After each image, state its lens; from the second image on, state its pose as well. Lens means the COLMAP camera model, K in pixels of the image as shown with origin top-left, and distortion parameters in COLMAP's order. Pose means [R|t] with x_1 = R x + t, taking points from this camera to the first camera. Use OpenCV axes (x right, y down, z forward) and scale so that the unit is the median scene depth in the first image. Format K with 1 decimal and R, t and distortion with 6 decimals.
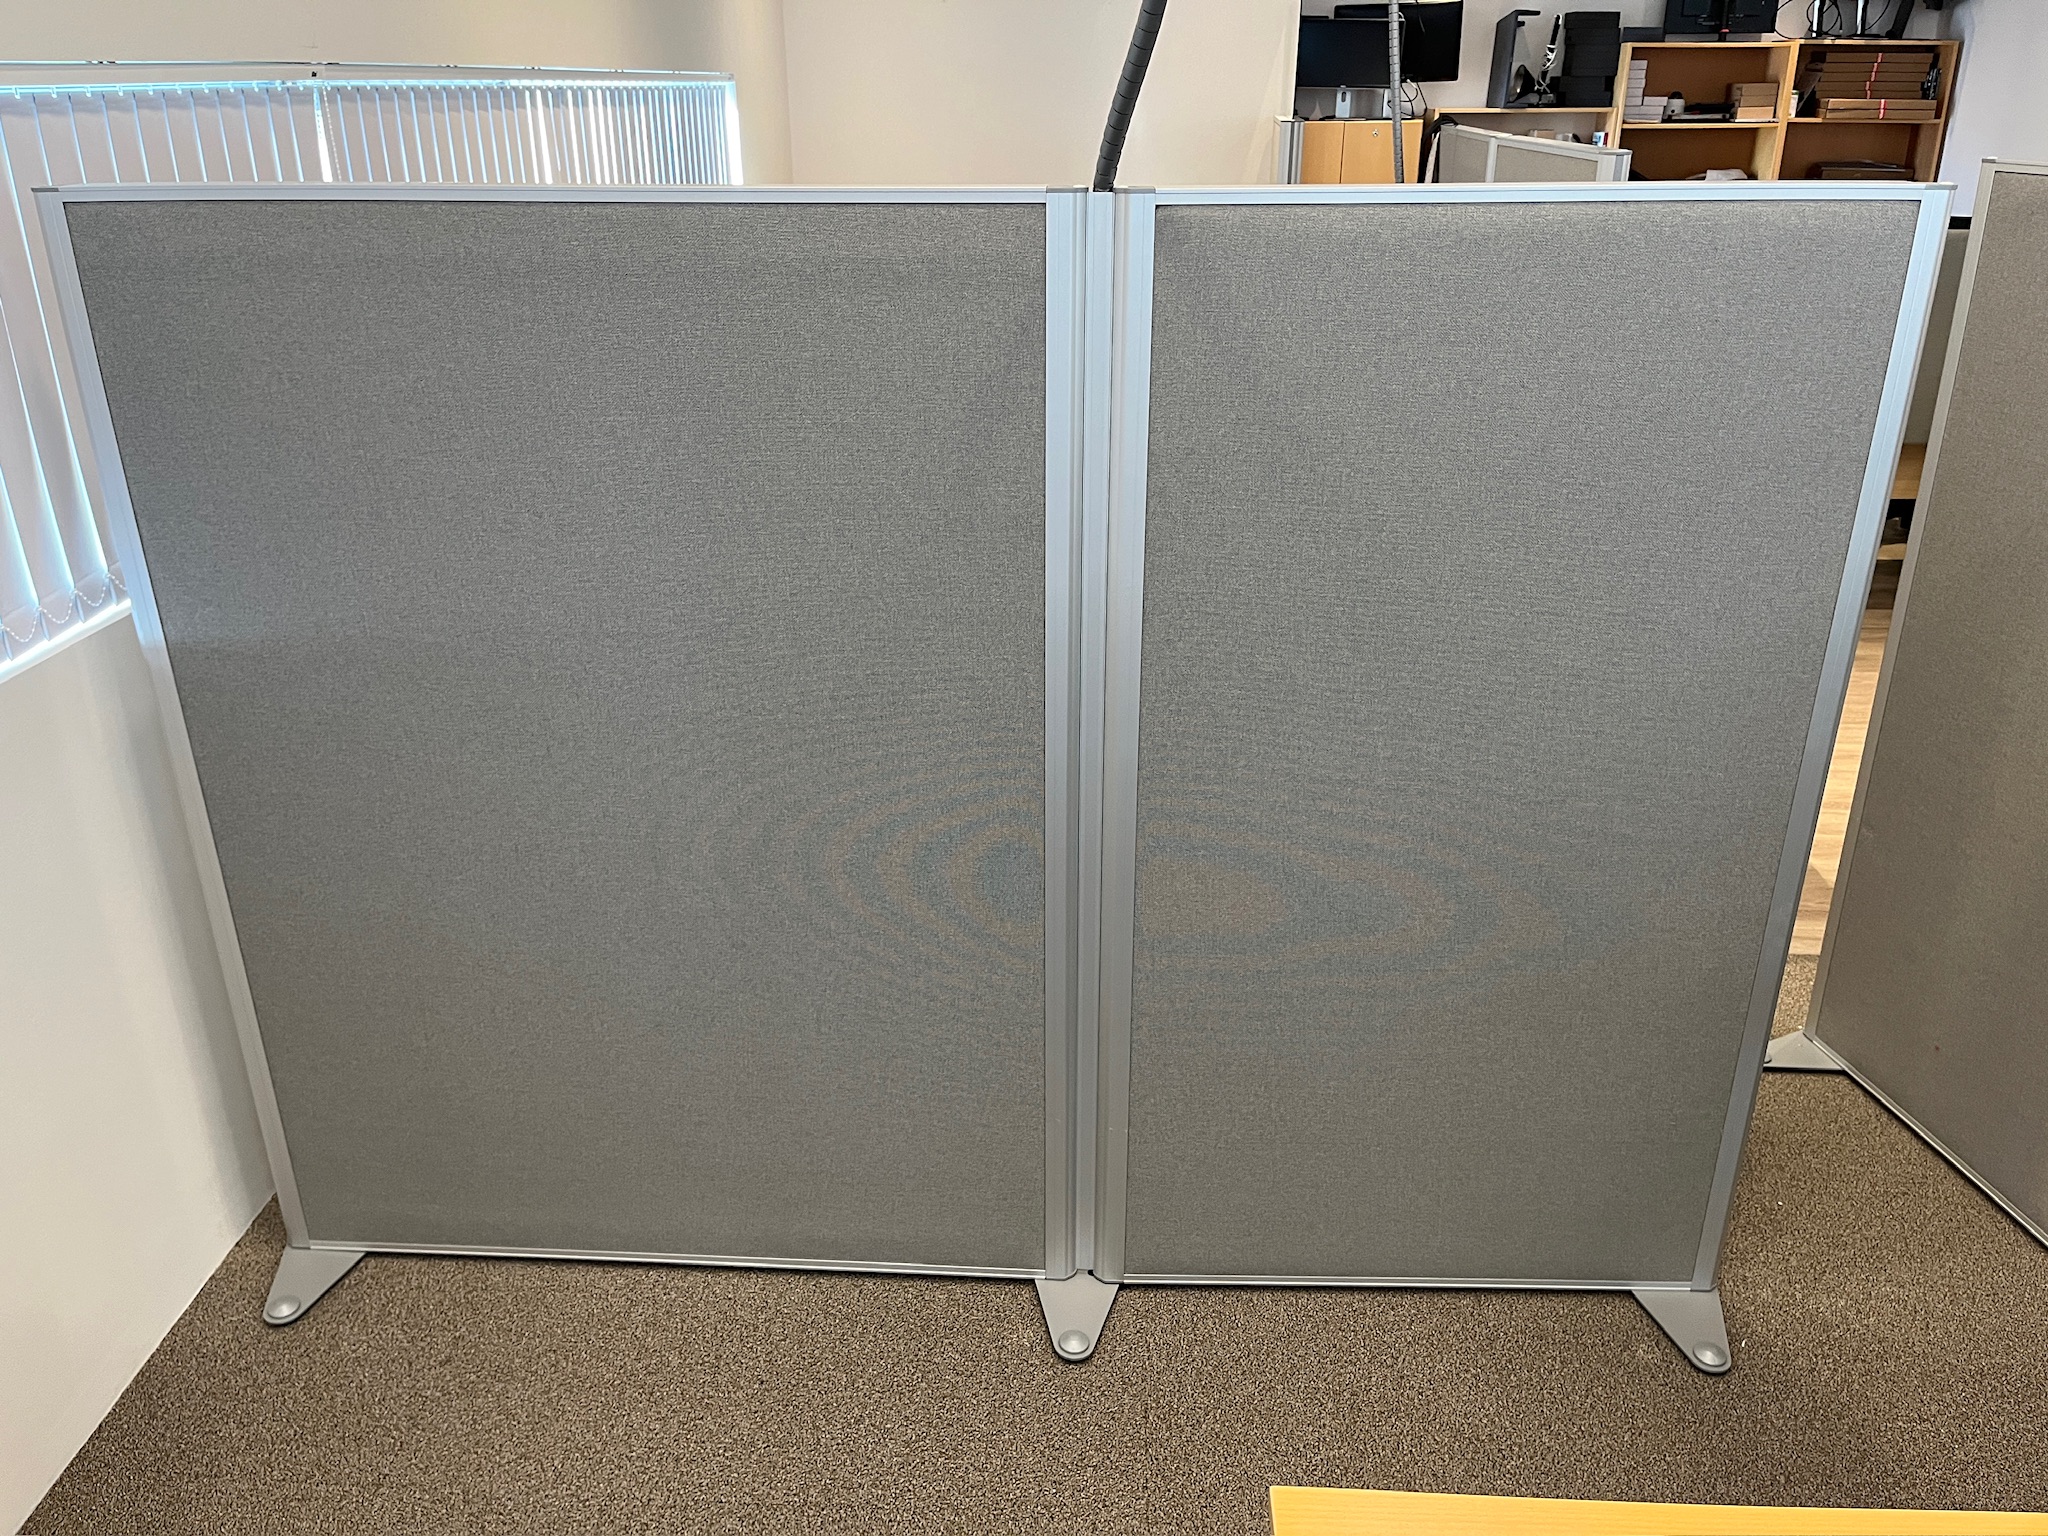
lens RADIAL K [[1576.3, 0, 1023.9], [0, 1576.3, 768.2], [0, 0, 1]] dist [0.037628, -0.048314]
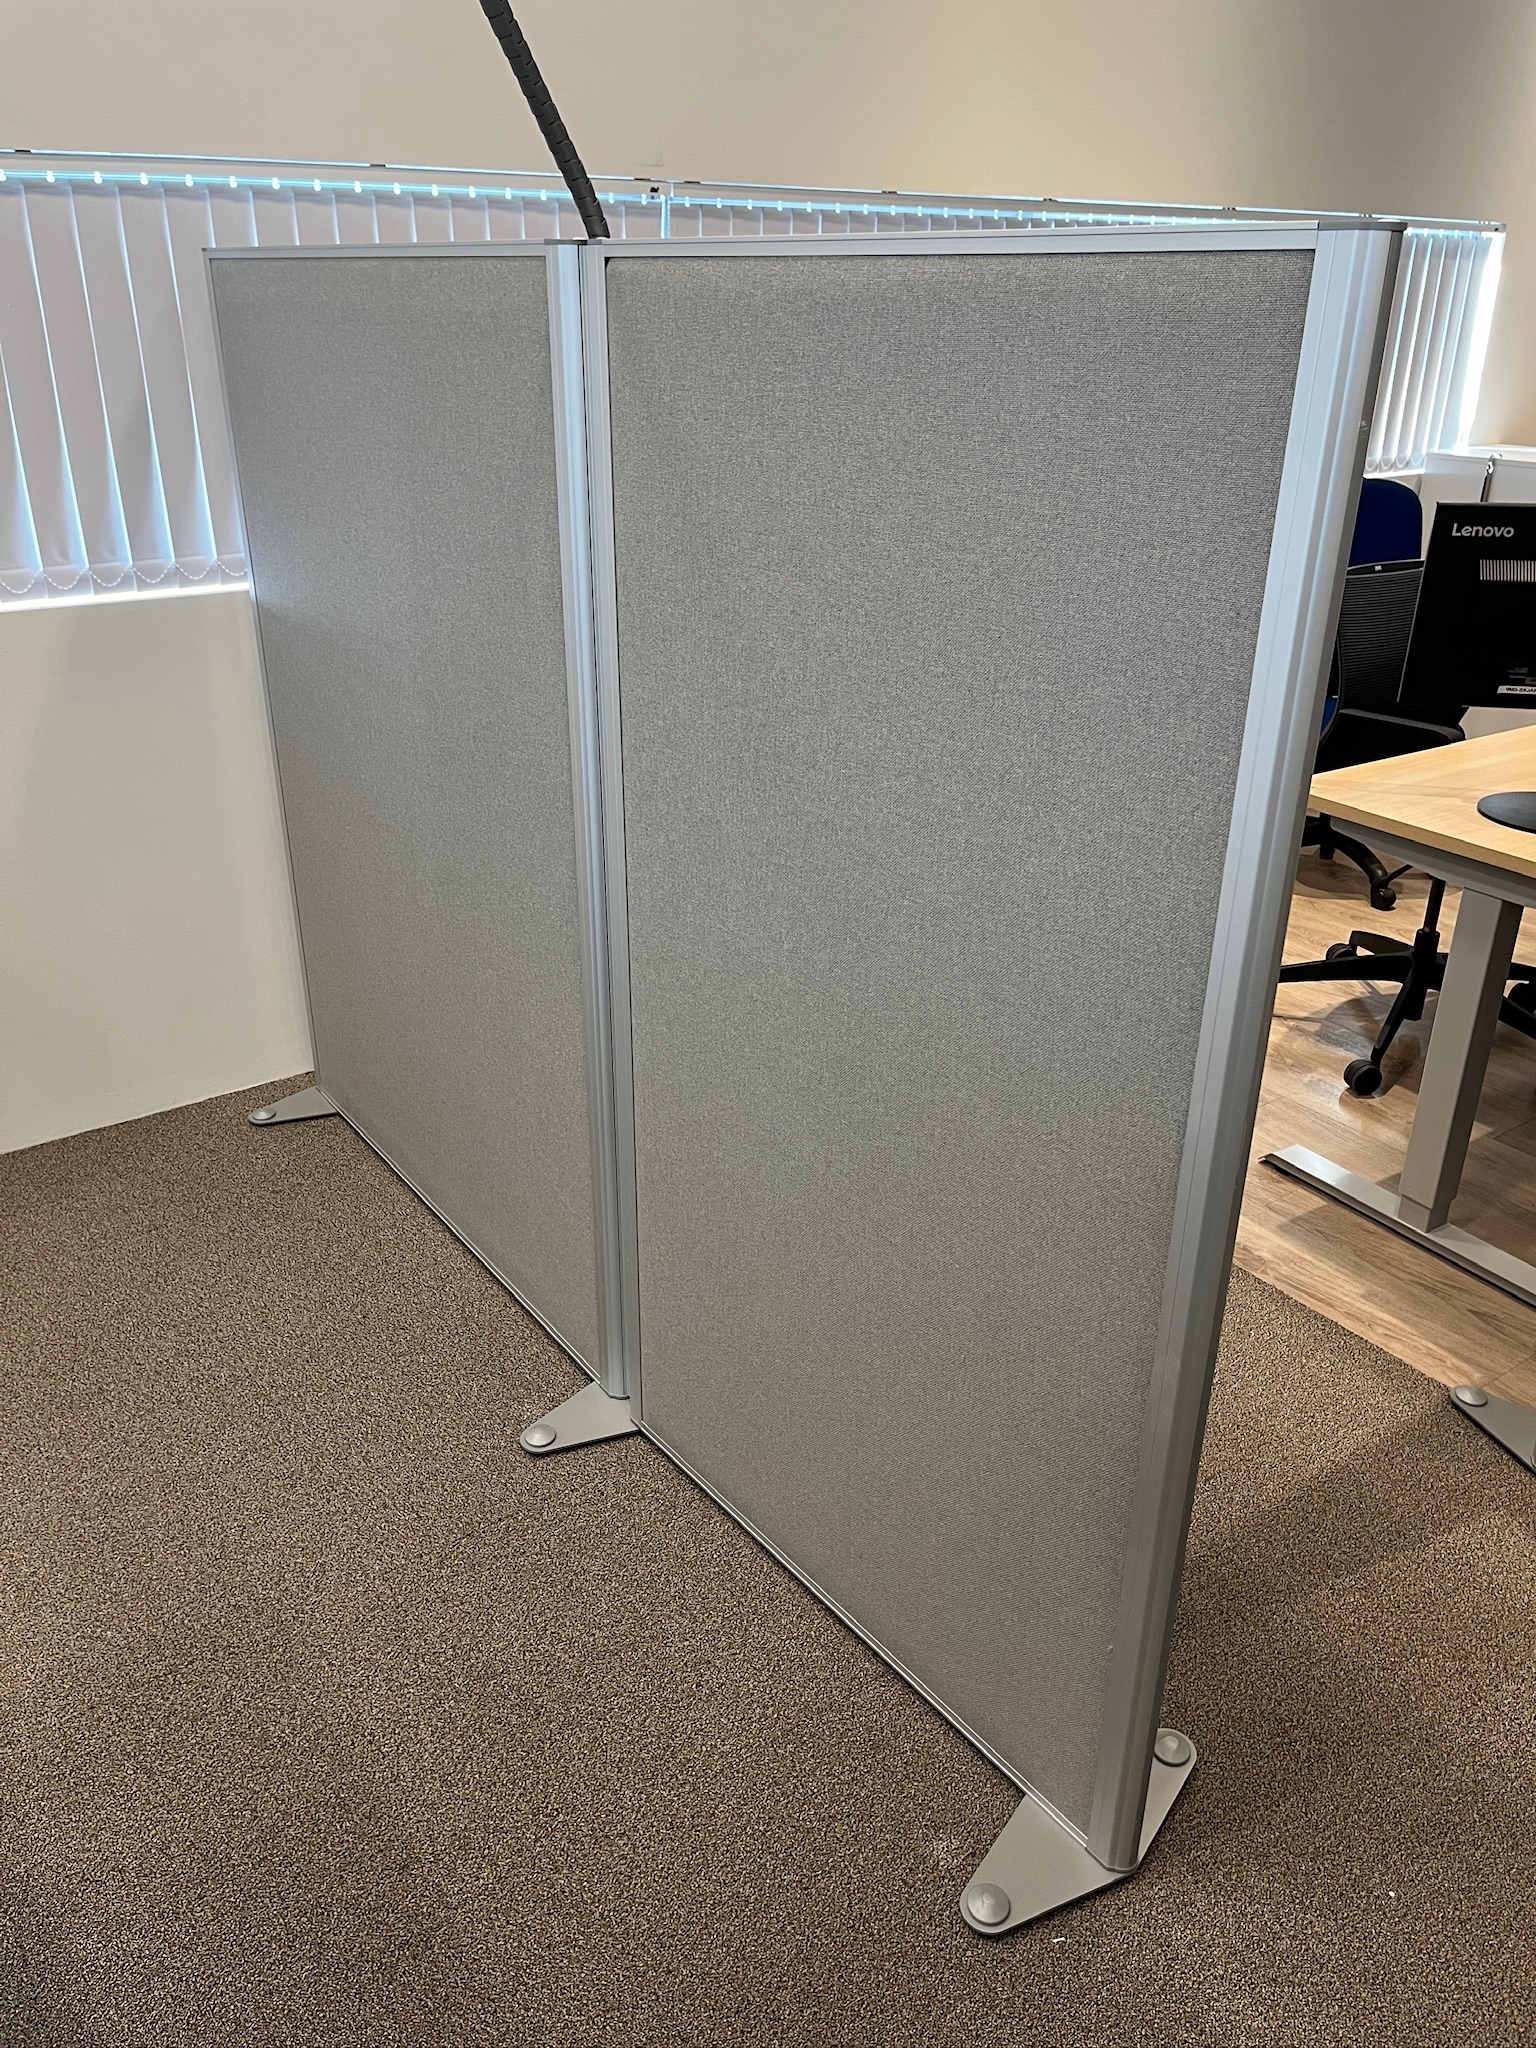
lens RADIAL K [[1576.3, 0, 773.8], [0, 1576.3, 1021.7], [0, 0, 1]] dist [0.037628, -0.048314]
pose [[0.627424, 0.337613, -0.701681, 0.818434], [-0.321156, 0.933103, 0.161793, -0.103077], [0.709364, 0.123836, 0.693878, 0.412672]]
